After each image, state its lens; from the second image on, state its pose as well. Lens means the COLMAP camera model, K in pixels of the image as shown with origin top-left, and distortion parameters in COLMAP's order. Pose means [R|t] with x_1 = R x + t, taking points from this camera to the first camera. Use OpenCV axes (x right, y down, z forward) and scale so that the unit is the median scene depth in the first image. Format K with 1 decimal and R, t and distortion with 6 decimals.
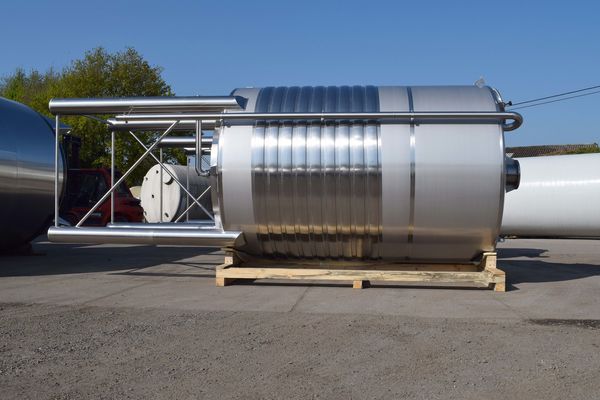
lens RADIAL K [[570.6, 0, 295.2], [0, 570.6, 202.5], [0, 0, 1]] dist [-0.072145, 0.000000]
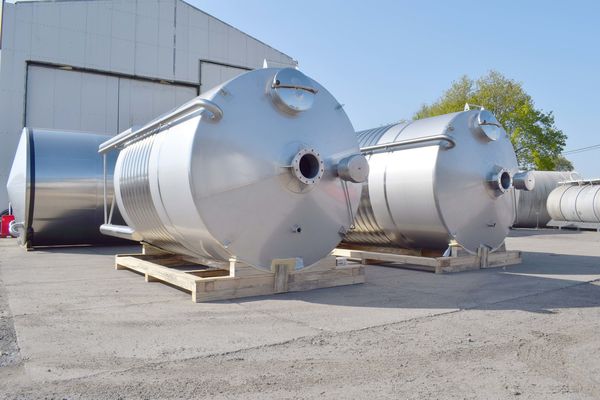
lens RADIAL K [[472.0, 0, 303.3], [0, 472.0, 200.3], [0, 0, 1]] dist [-0.086539, 0.001695]
pose [[0.674009, -0.025835, -0.738272, 0.991335], [0.017383, 0.999666, -0.019112, 0.011134], [0.738519, 0.000048, 0.674233, 0.587820]]
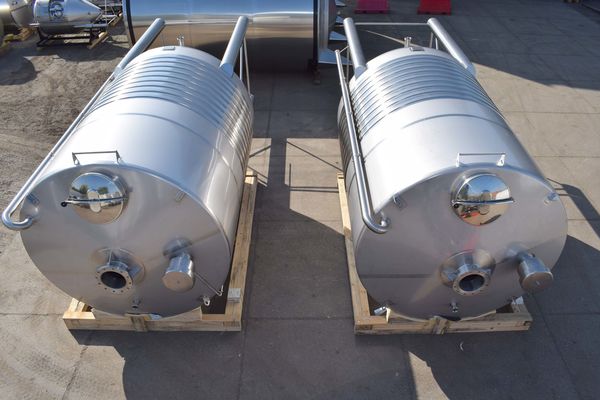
lens RADIAL K [[472.0, 0, 301.5], [0, 472.0, 200.9], [0, 0, 1]] dist [-0.086539, 0.001695]
pose [[0.123336, 0.601191, -0.789530, 0.975966], [0.016110, 0.794287, 0.607329, -0.587844], [0.992234, -0.087625, 0.088279, 1.337972]]
